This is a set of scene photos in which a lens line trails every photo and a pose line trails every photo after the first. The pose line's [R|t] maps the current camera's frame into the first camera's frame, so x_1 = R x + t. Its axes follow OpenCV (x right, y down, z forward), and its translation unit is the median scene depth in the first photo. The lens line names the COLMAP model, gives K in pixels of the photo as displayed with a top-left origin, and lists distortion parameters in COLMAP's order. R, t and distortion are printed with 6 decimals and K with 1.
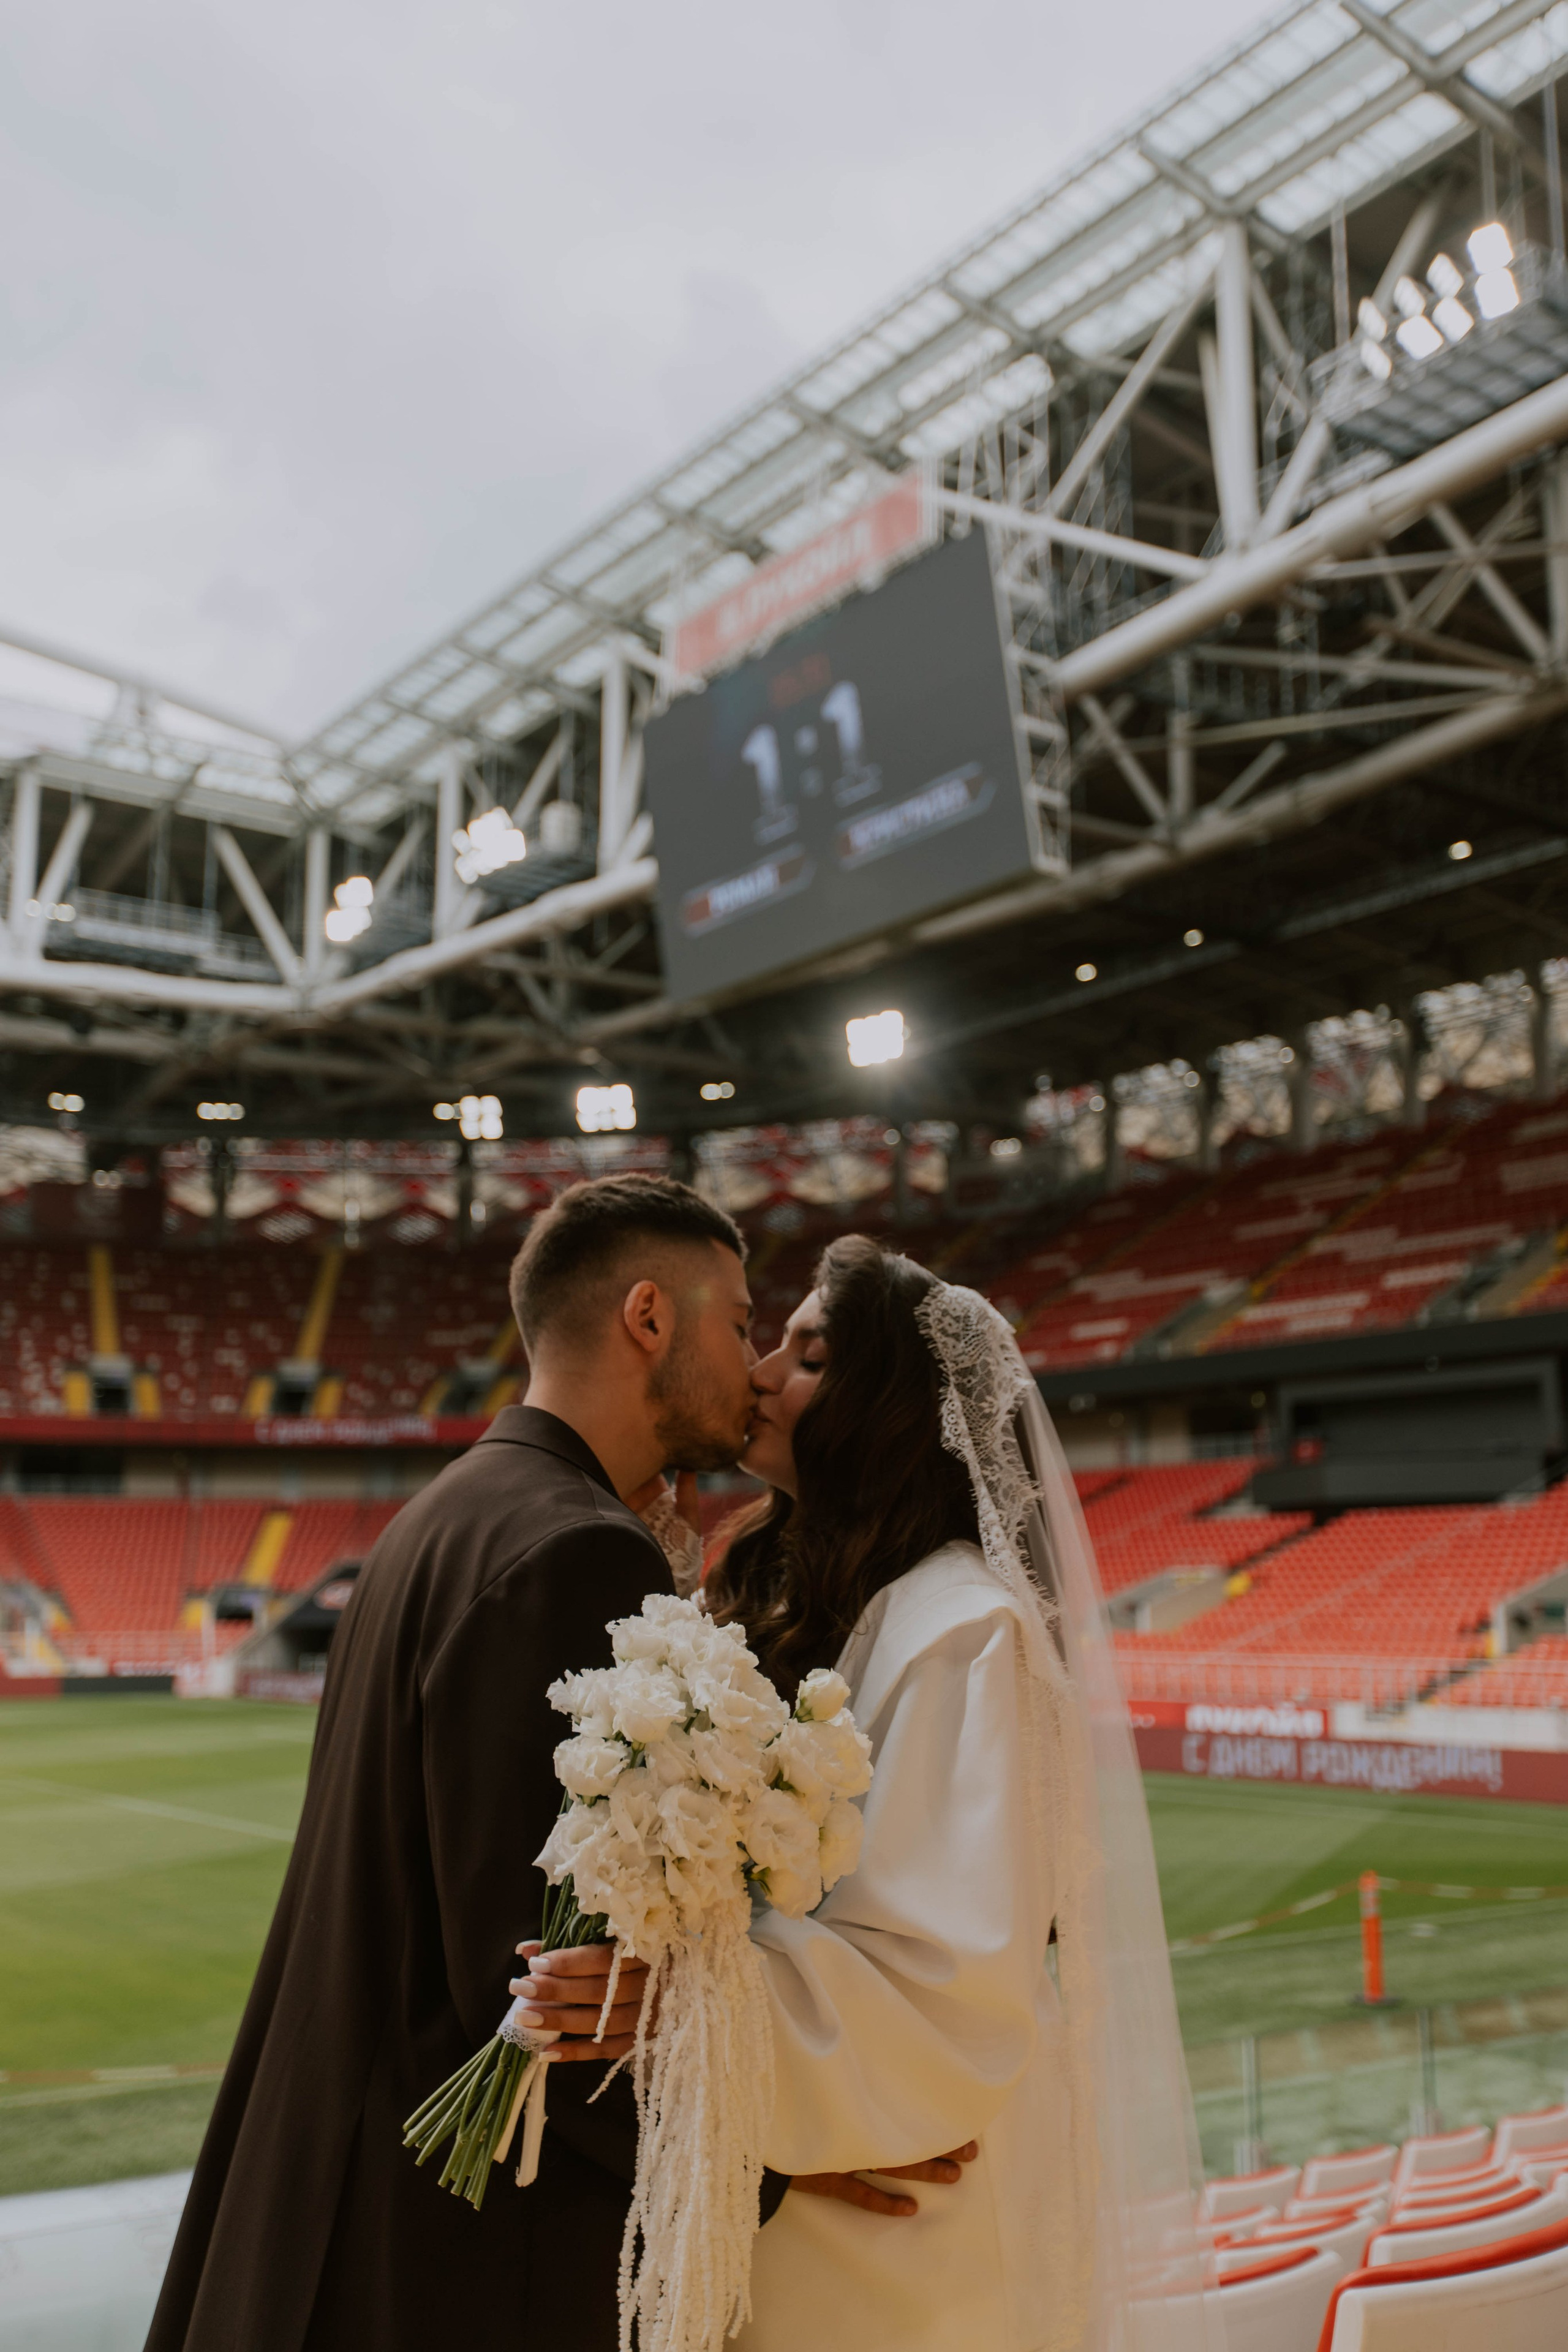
lens RADIAL K [[2263.7, 0, 784.0], [0, 2263.7, 1176.0], [0, 0, 1]] dist [-0.001189, 0.005087]
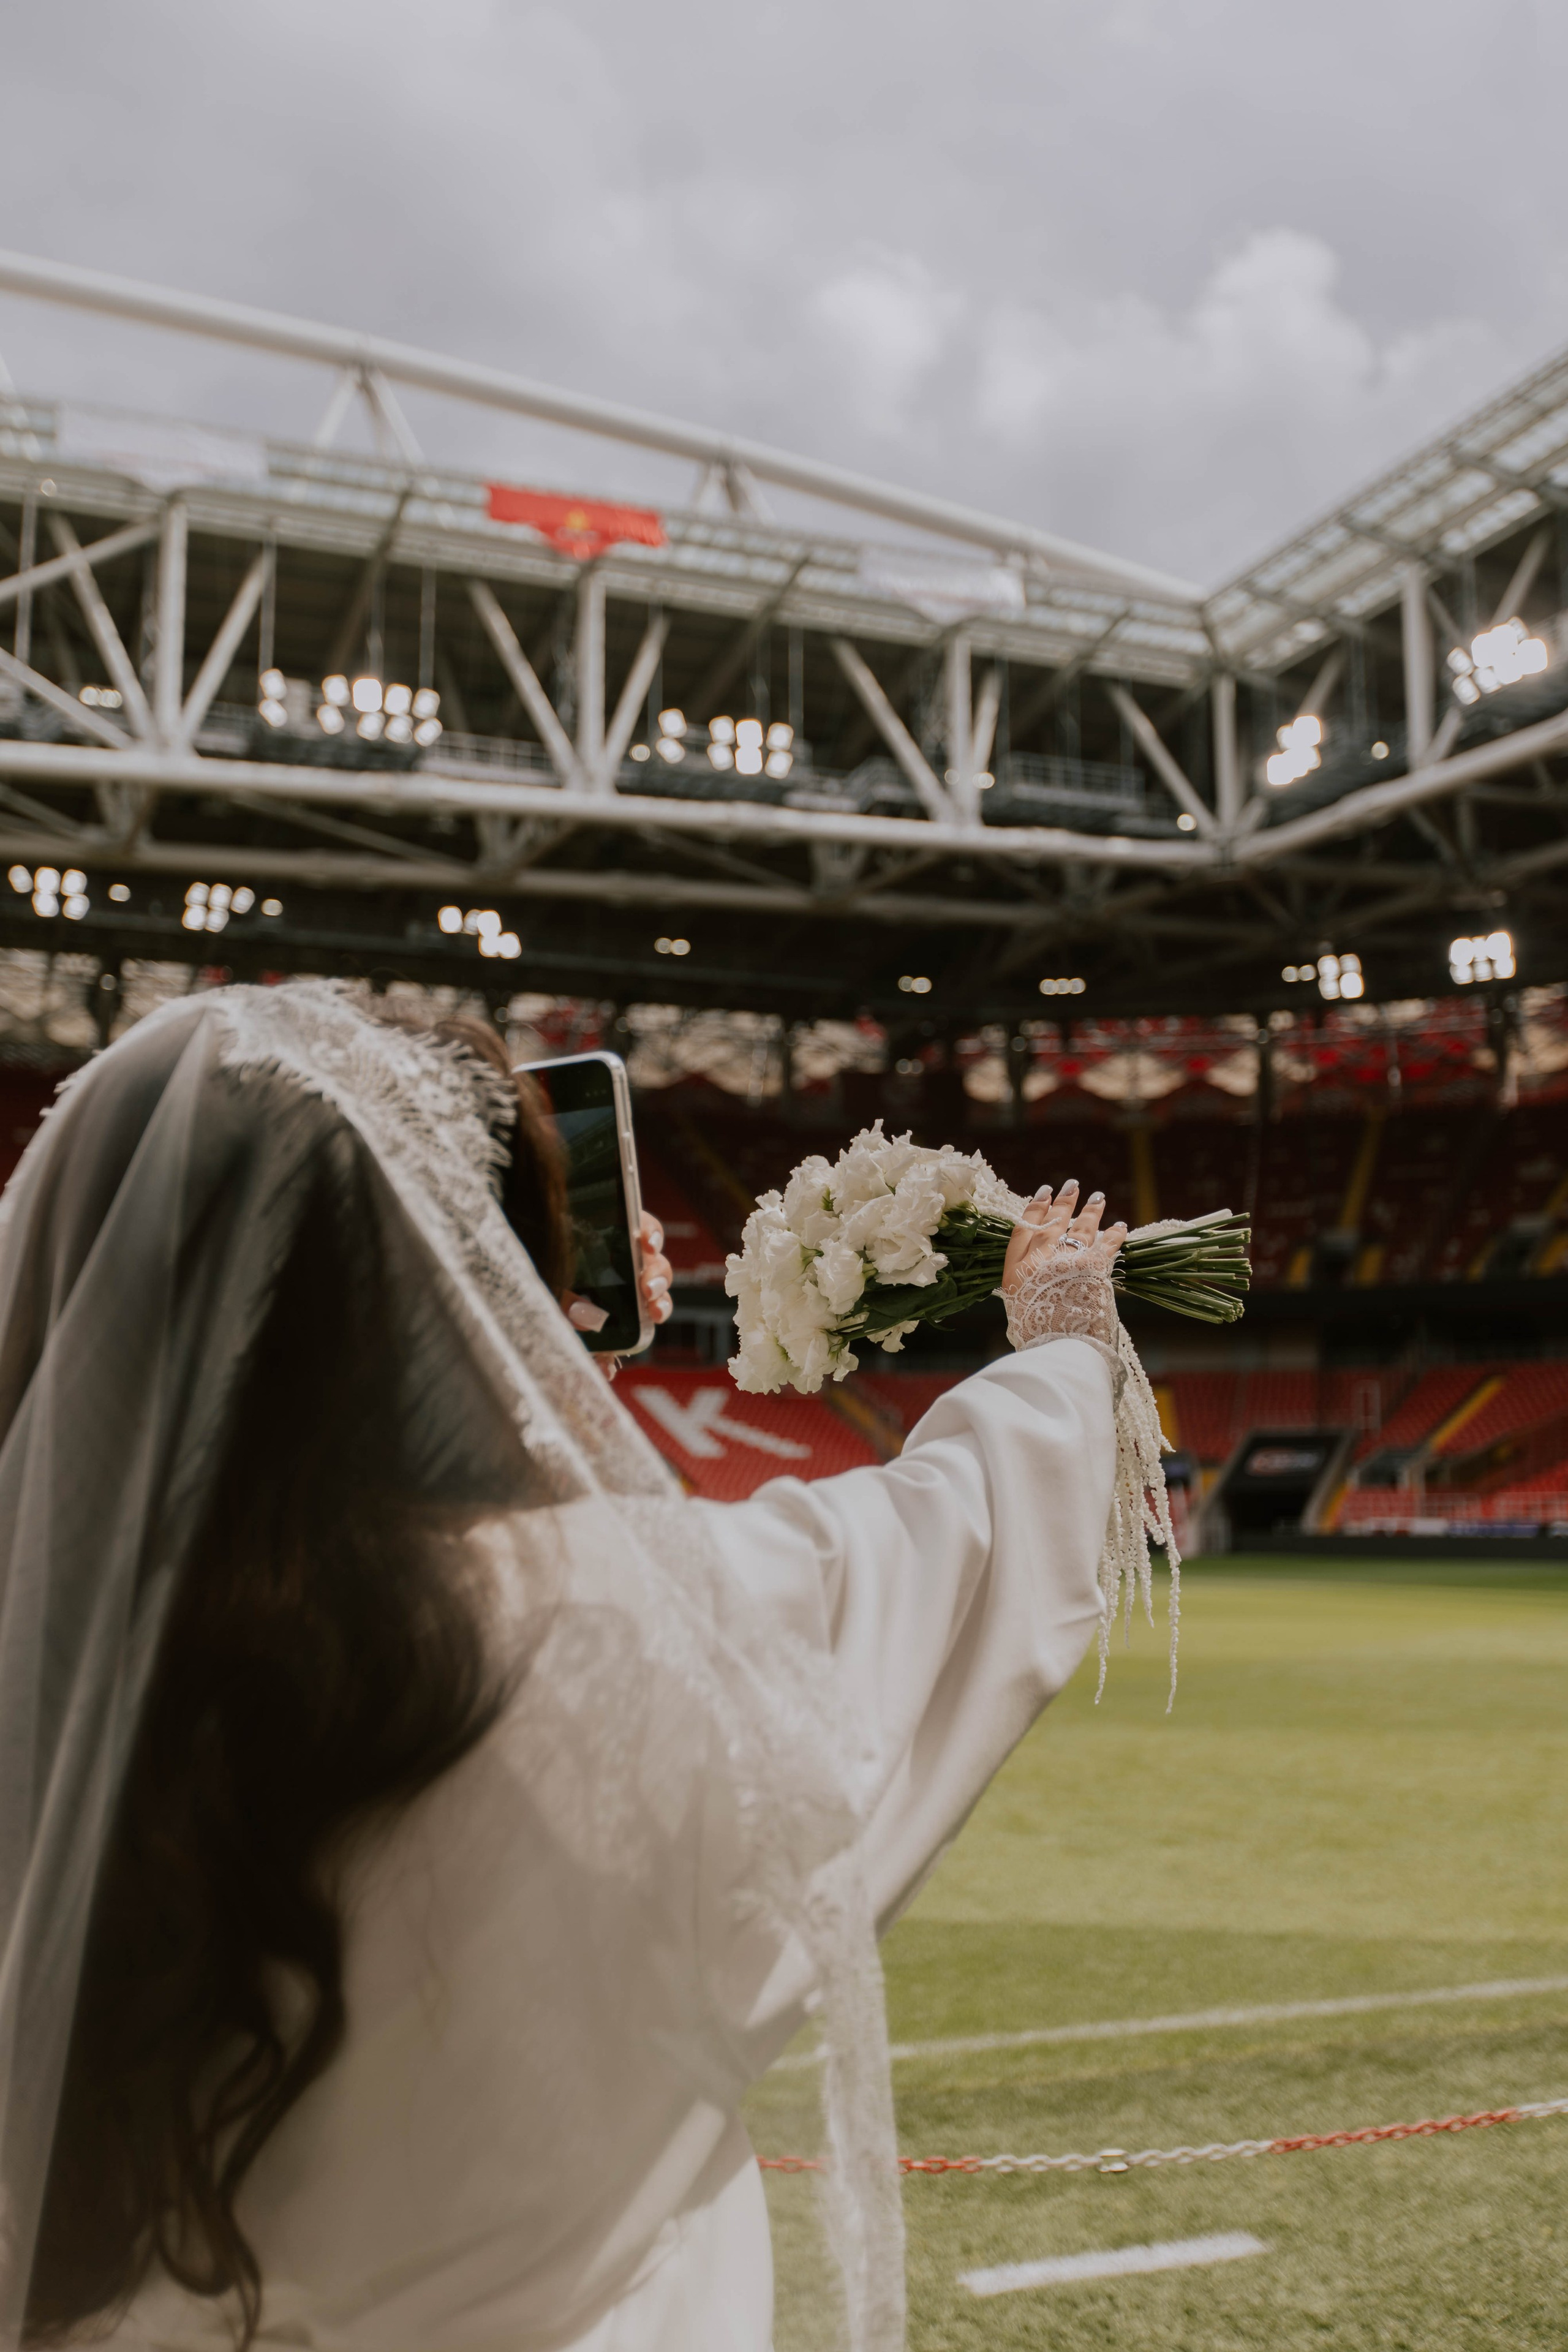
lens RADIAL K [[2263.7, 0, 784.0], [0, 2263.7, 1176.0], [0, 0, 1]] dist [-0.001189, 0.005087]
pose [[0.972909, -0.035504, -0.228447, -0.175905], [0.043919, 0.998527, 0.031853, 0.021605], [0.226980, -0.041023, 0.973035, -0.000562]]
